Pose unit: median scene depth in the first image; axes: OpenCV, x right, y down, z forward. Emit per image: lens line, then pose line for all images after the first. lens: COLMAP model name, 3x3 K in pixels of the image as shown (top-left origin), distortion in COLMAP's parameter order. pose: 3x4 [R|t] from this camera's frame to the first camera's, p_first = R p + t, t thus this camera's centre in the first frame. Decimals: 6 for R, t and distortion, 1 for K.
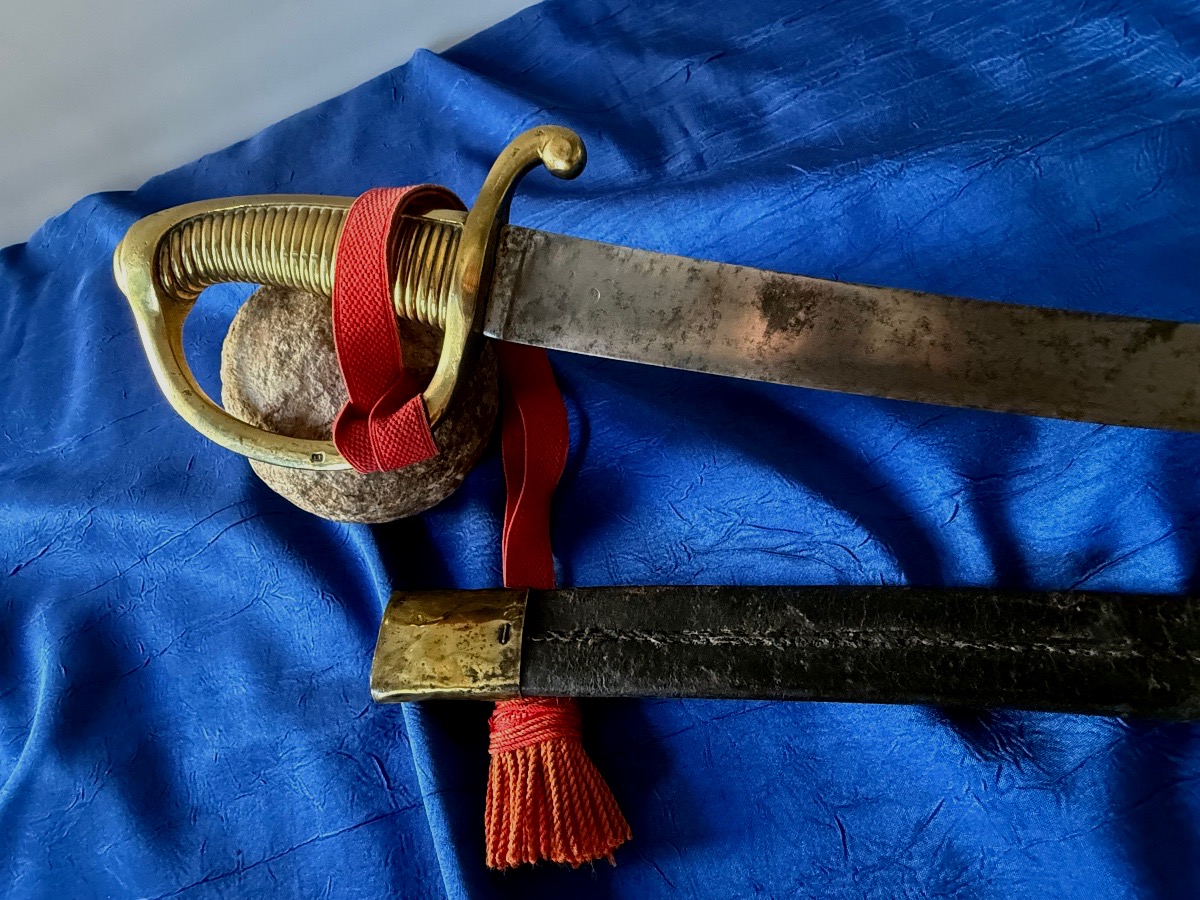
lens RADIAL K [[732.3, 0, 623.9], [0, 732.3, 449.6], [0, 0, 1]] dist [0.000705, 0.000647]
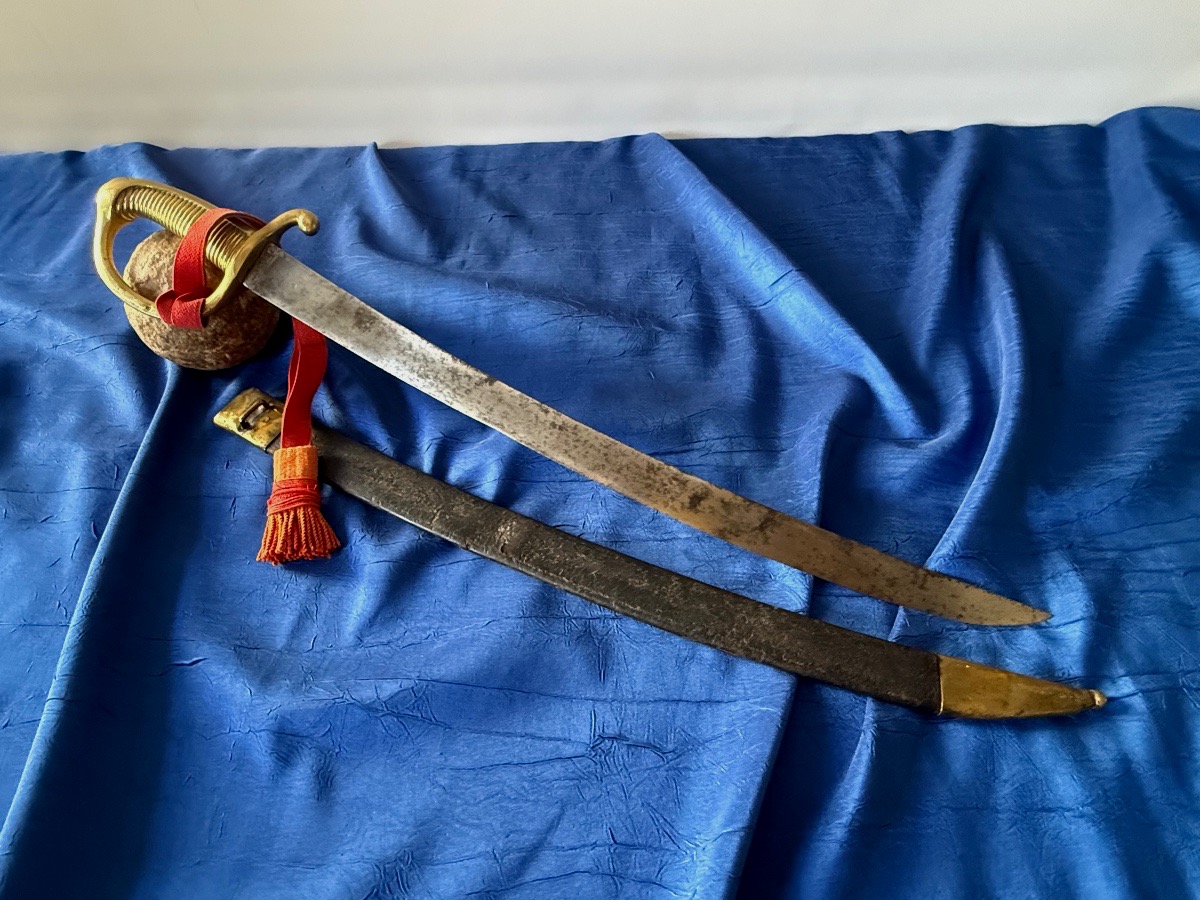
lens RADIAL K [[674.3, 0, 599.0], [0, 674.3, 445.0], [0, 0, 1]] dist [-0.000052, -0.000383]
pose [[0.929273, 0.368188, 0.029819, 0.834437], [-0.362361, 0.924282, -0.119986, 0.130635], [-0.071739, 0.100695, 0.992328, -0.936625]]
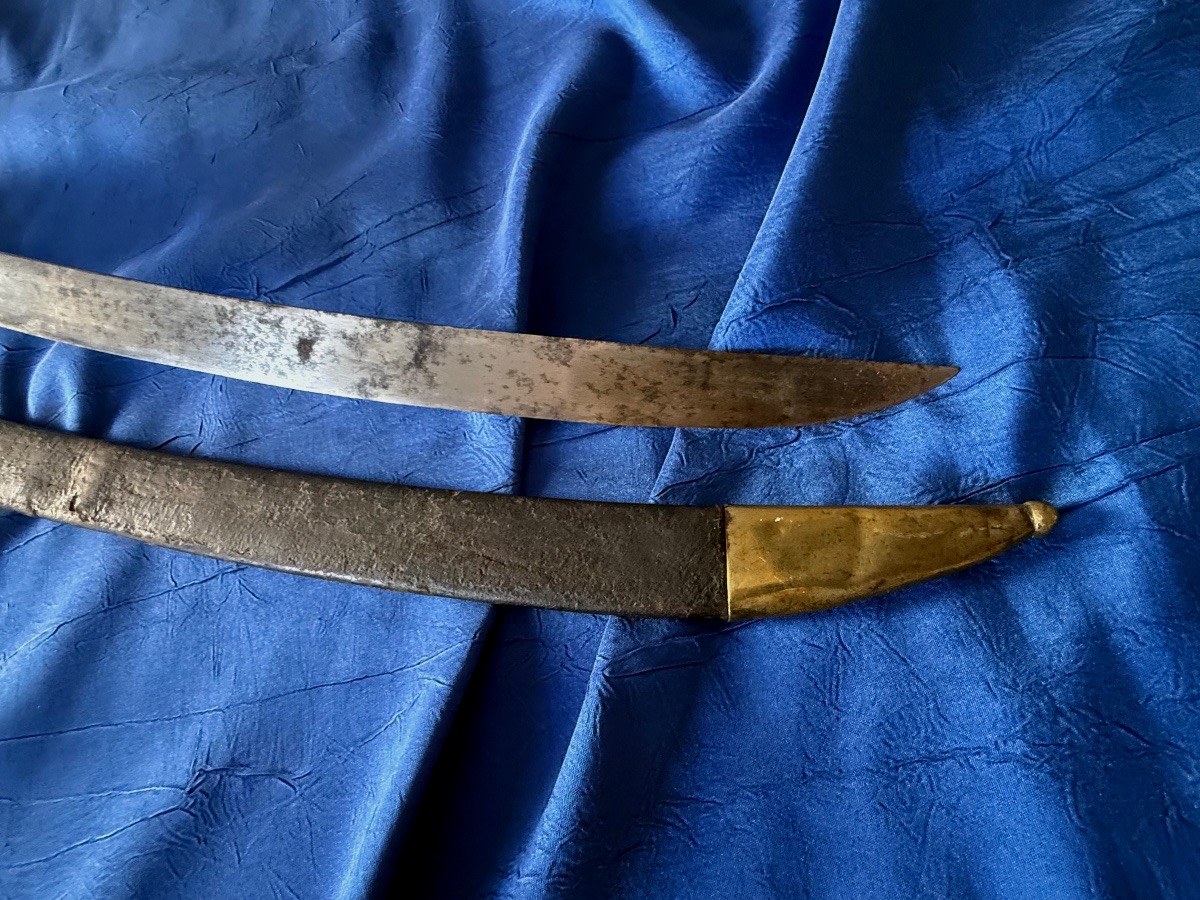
lens RADIAL K [[674.3, 0, 599.0], [0, 674.3, 445.0], [0, 0, 1]] dist [-0.000052, -0.000383]
pose [[0.996221, 0.083565, -0.023663, 1.575310], [-0.078123, 0.981245, 0.176227, -0.085279], [0.037945, -0.173713, 0.984065, -0.273690]]
